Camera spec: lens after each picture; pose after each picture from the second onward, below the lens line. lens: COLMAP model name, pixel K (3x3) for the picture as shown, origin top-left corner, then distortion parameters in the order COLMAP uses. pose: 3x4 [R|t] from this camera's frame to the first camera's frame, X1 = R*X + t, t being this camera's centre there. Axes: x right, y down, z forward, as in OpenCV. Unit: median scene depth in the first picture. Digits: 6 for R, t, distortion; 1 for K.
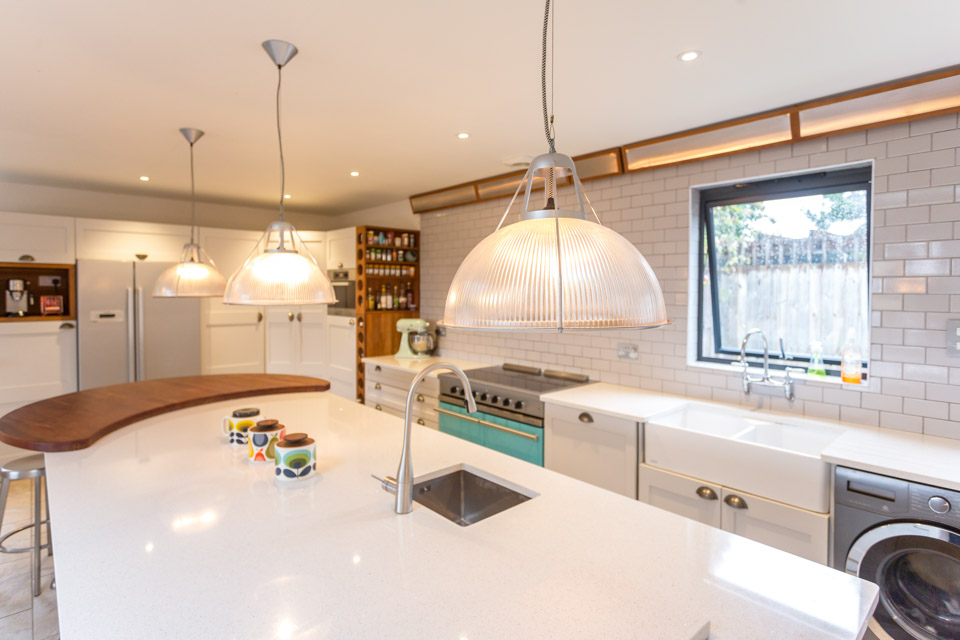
lens RADIAL K [[489.7, 0, 466.1], [0, 489.7, 297.7], [0, 0, 1]] dist [-0.003918, -0.000162]
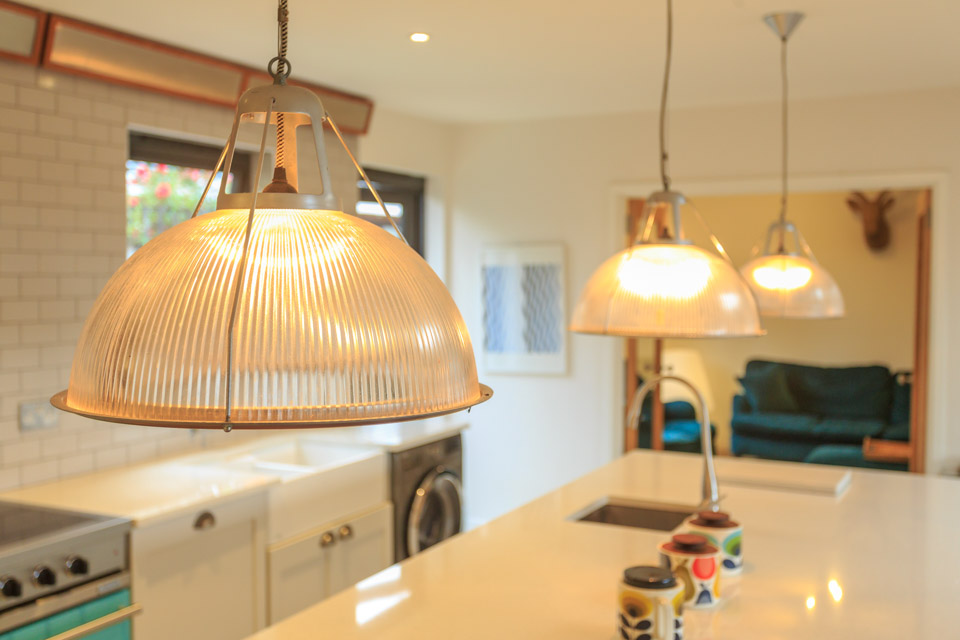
lens RADIAL K [[1056.0, 0, 480.0], [0, 1056.0, 320.0], [0, 0, 1]] dist [0.000548, -0.001790]
pose [[-0.386044, -0.039063, 0.921653, -0.644728], [0.013891, 0.998744, 0.048149, -0.027375], [-0.922376, 0.031390, -0.385016, 0.753080]]
